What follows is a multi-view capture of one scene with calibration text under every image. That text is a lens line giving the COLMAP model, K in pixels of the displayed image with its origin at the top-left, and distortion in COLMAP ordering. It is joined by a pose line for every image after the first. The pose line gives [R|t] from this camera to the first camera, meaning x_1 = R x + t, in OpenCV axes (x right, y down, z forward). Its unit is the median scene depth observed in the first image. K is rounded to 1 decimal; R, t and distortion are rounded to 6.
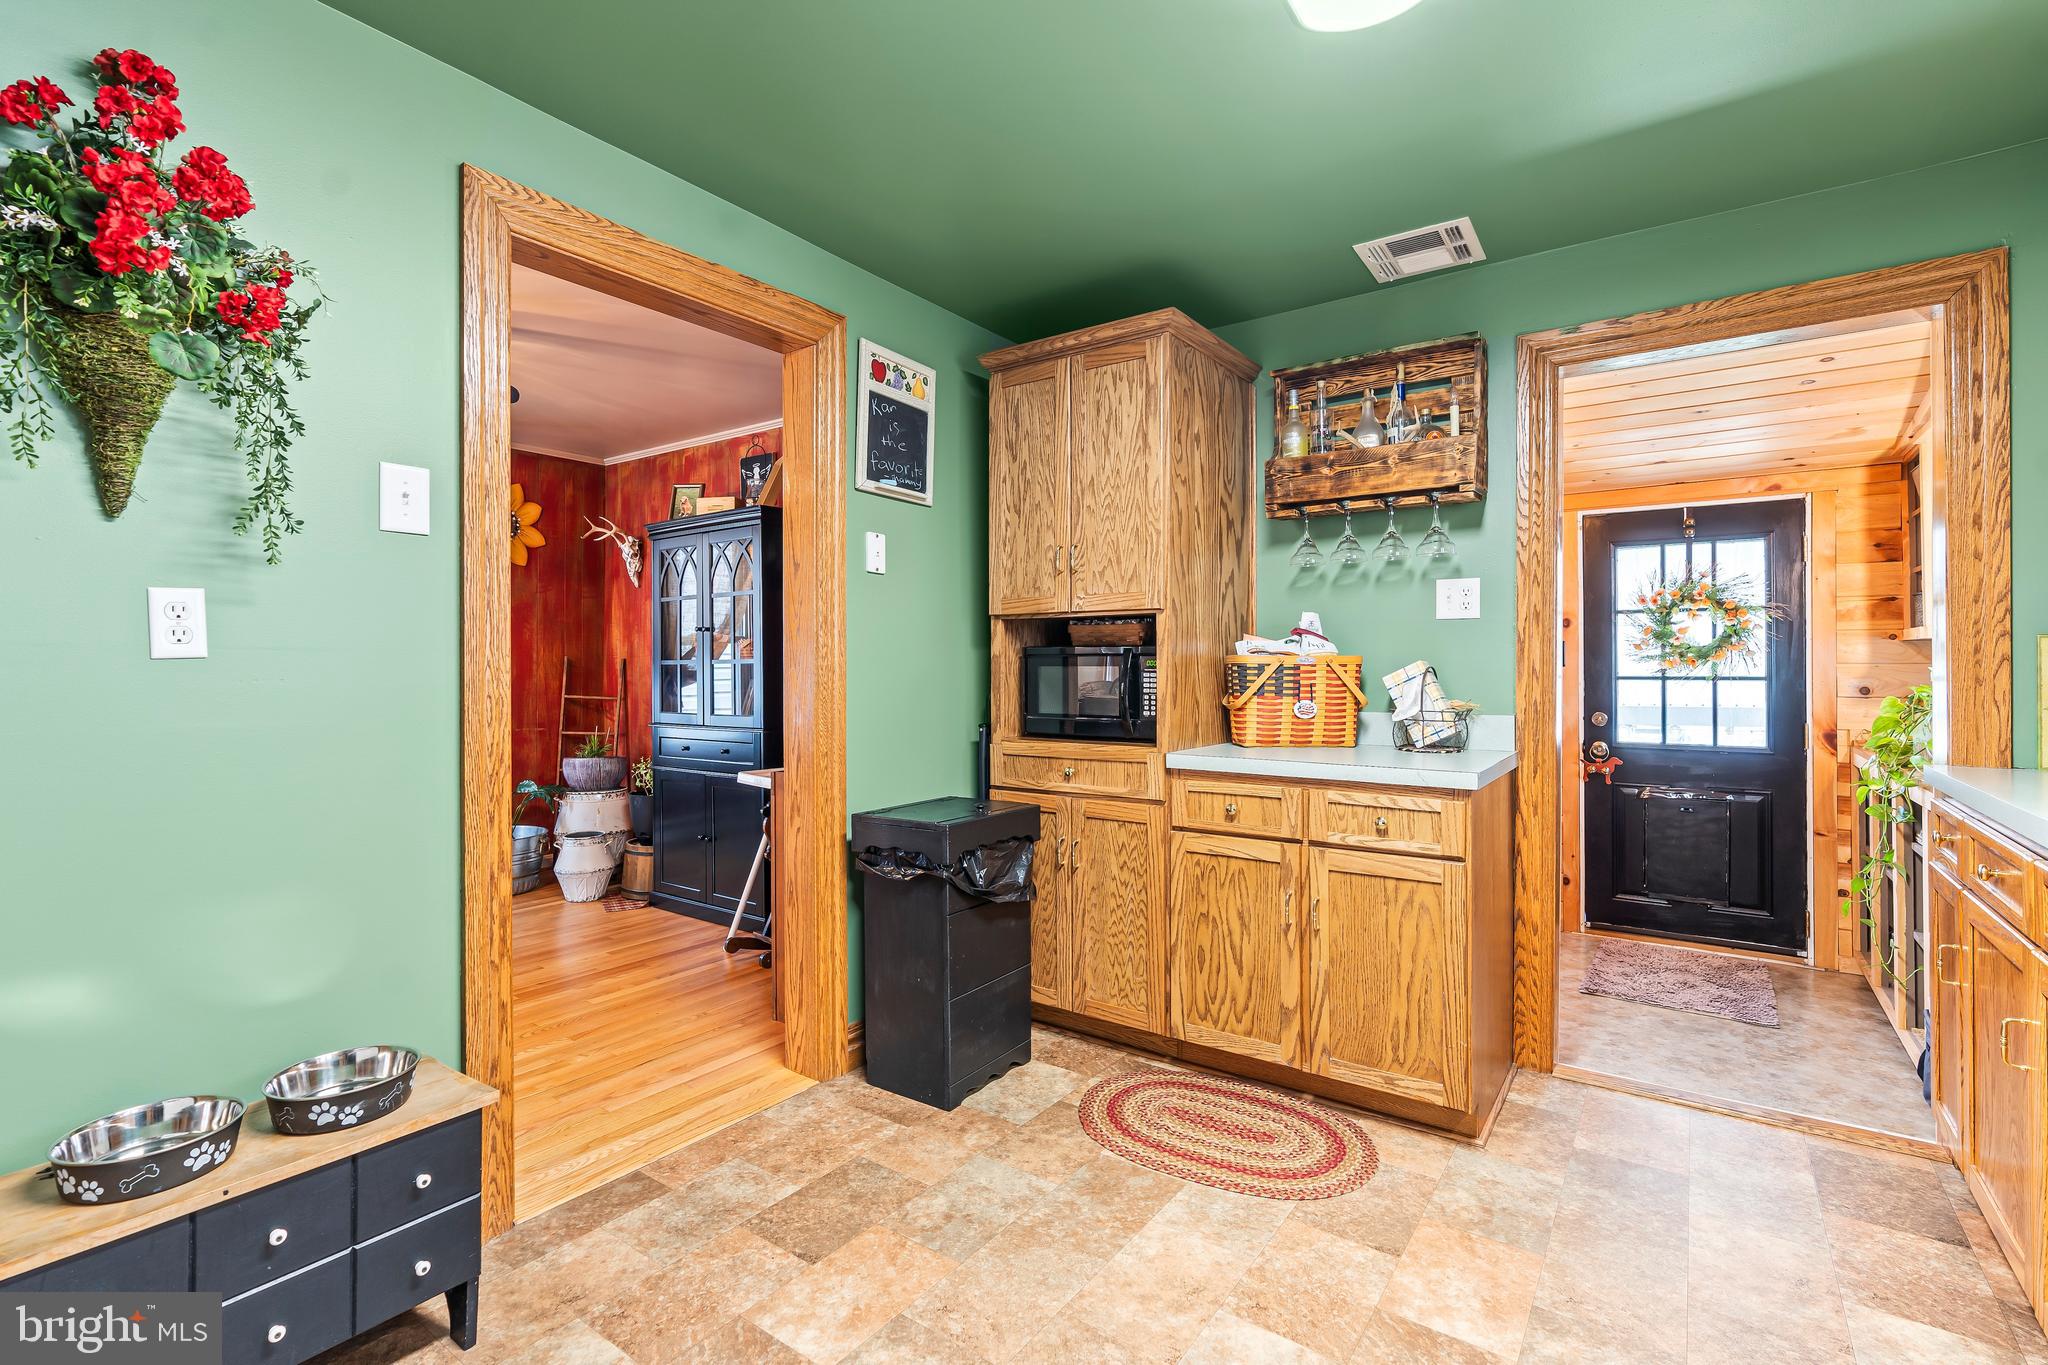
lens RADIAL K [[936.2, 0, 1019.9], [0, 936.2, 669.1], [0, 0, 1]] dist [-0.005518, 0.002706]
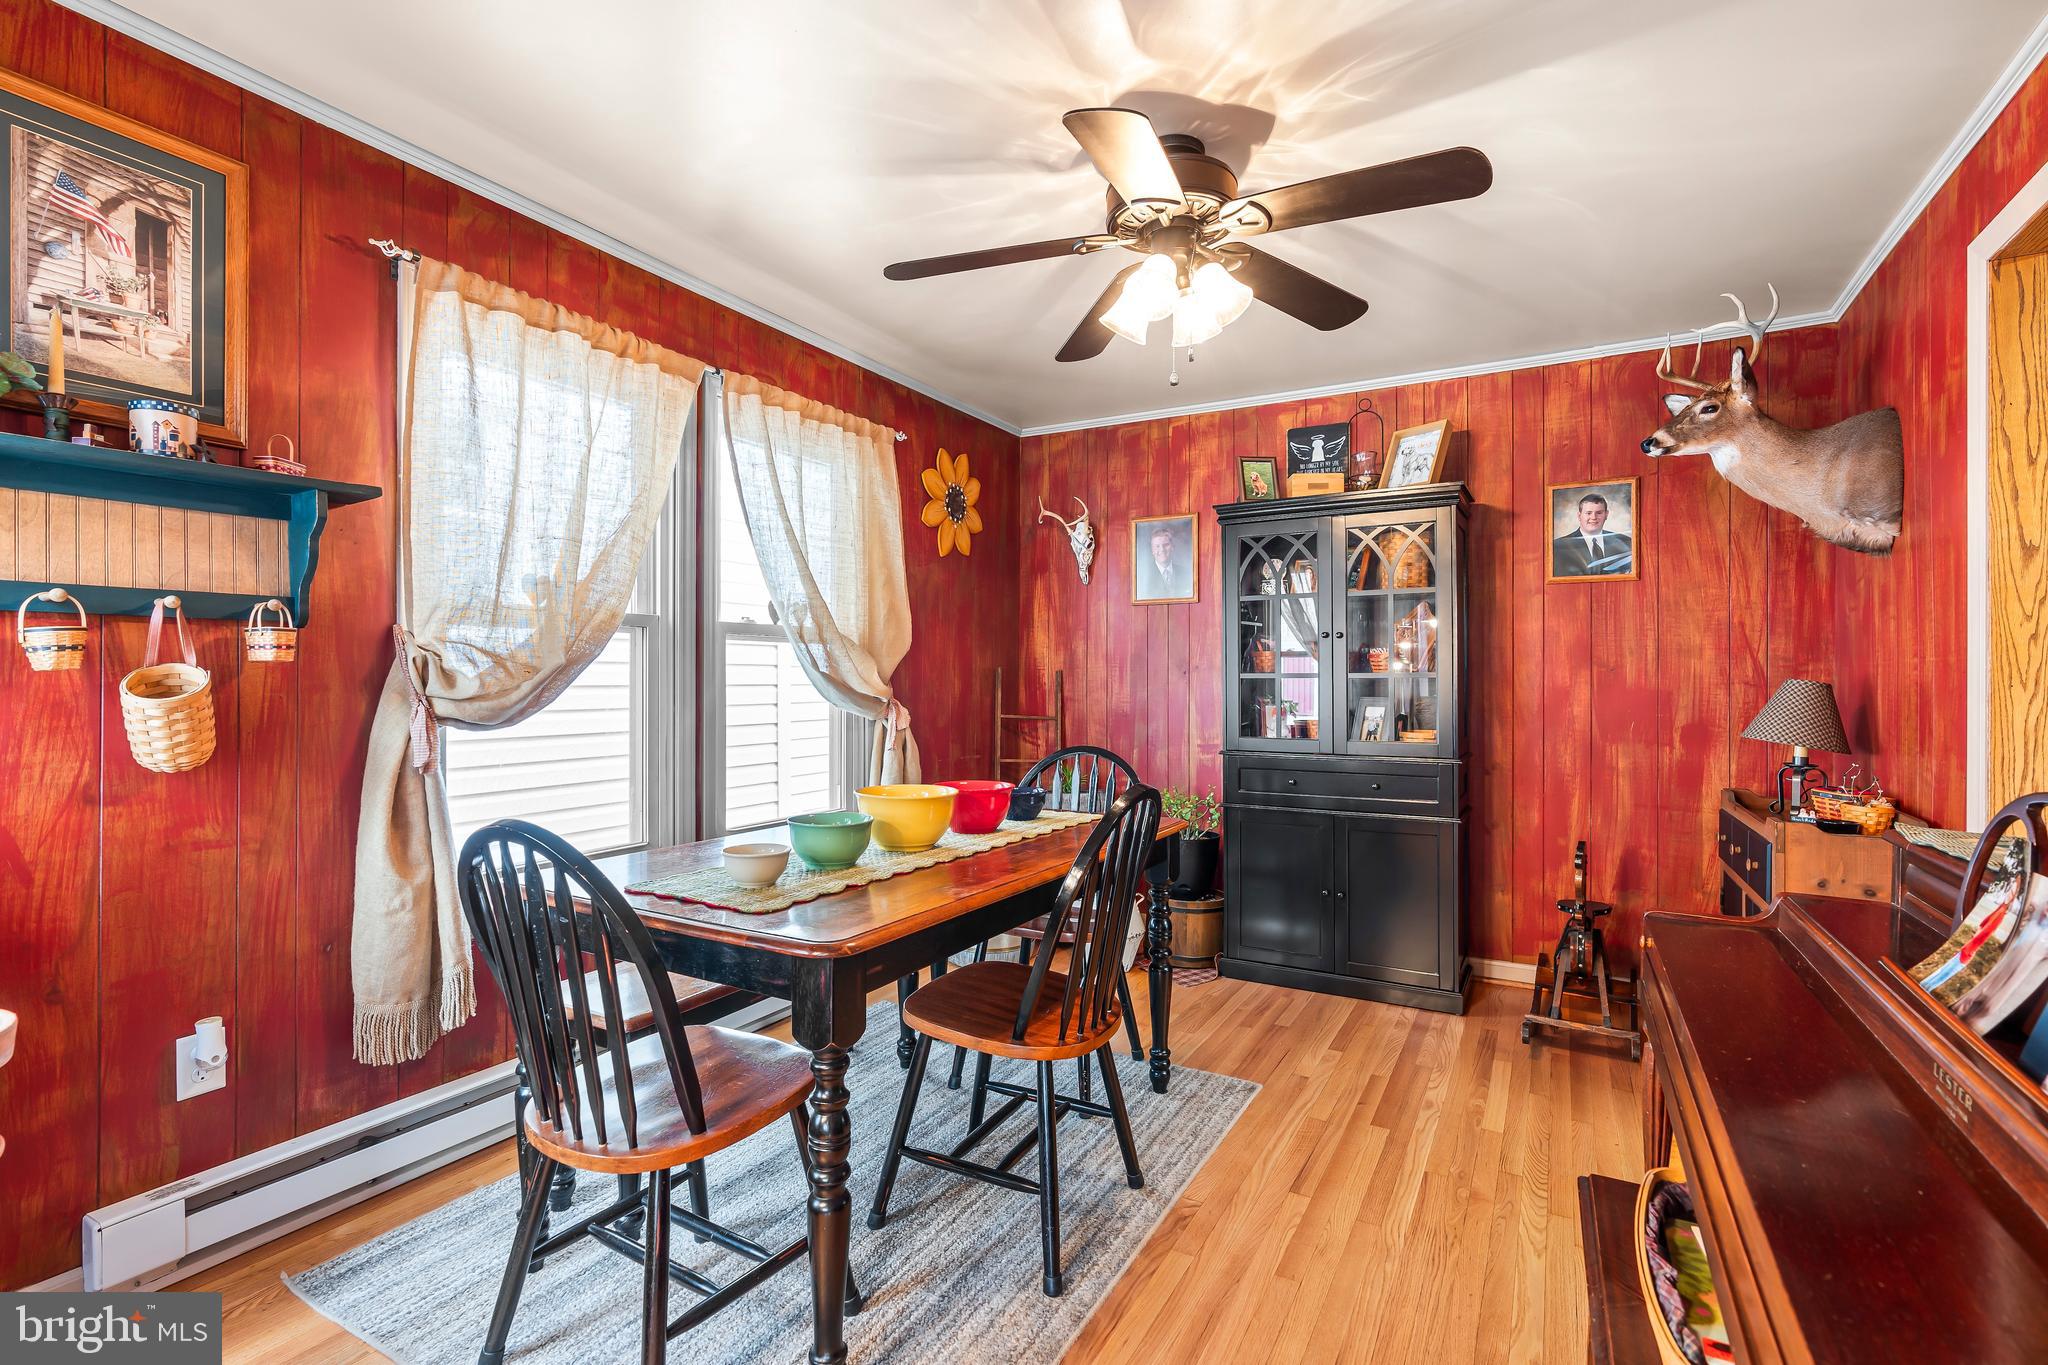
lens RADIAL K [[936.2, 0, 1023.2], [0, 936.2, 682.1], [0, 0, 1]] dist [-0.005518, 0.002706]
pose [[0.993447, 0.002730, 0.114263, -0.563523], [-0.002947, 0.999994, 0.001734, -0.002027], [-0.114258, -0.002060, 0.993449, 0.184037]]
